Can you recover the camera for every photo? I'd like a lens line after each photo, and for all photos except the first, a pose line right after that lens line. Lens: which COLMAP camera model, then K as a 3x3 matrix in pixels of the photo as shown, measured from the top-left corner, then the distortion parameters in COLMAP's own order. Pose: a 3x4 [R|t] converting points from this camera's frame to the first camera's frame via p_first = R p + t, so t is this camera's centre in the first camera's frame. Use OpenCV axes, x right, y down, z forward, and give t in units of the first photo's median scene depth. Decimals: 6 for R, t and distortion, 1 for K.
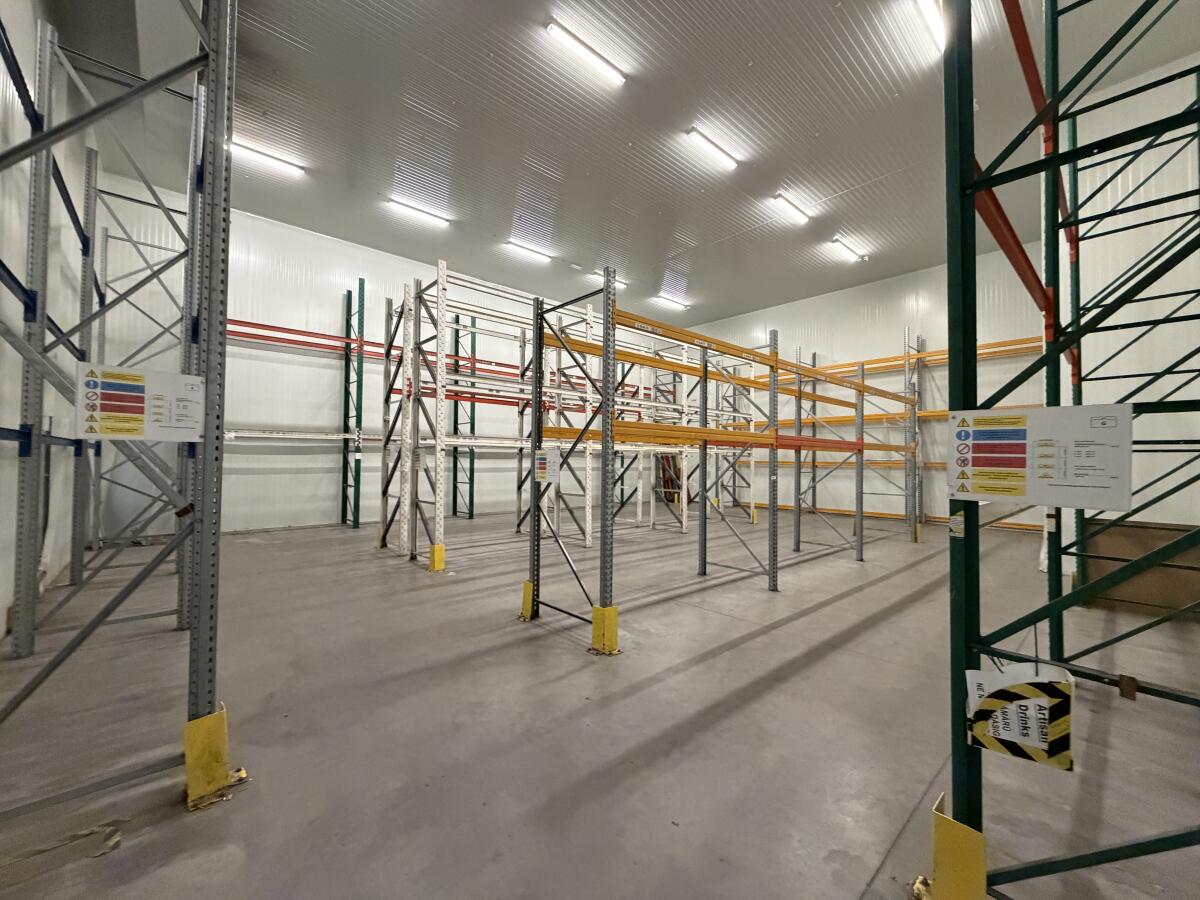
lens RADIAL K [[481.0, 0, 596.3], [0, 481.0, 449.5], [0, 0, 1]] dist [0.003924, 0.000146]
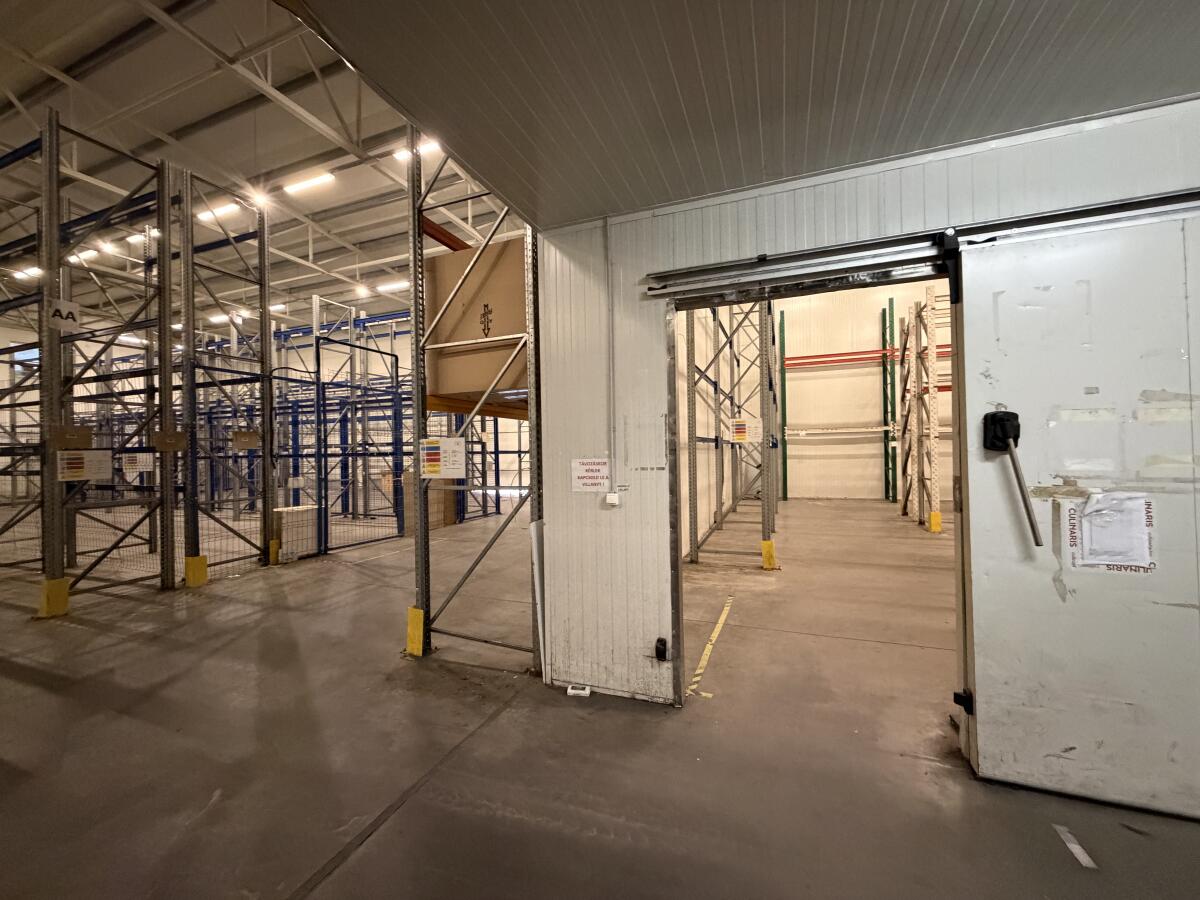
lens RADIAL K [[481.0, 0, 596.6], [0, 481.0, 449.9], [0, 0, 1]] dist [0.003924, 0.000146]
pose [[0.453688, -0.023225, -0.890858, 0.321867], [0.043060, 0.999064, -0.004117, 0.001128], [0.890119, -0.036493, 0.454264, -0.292246]]
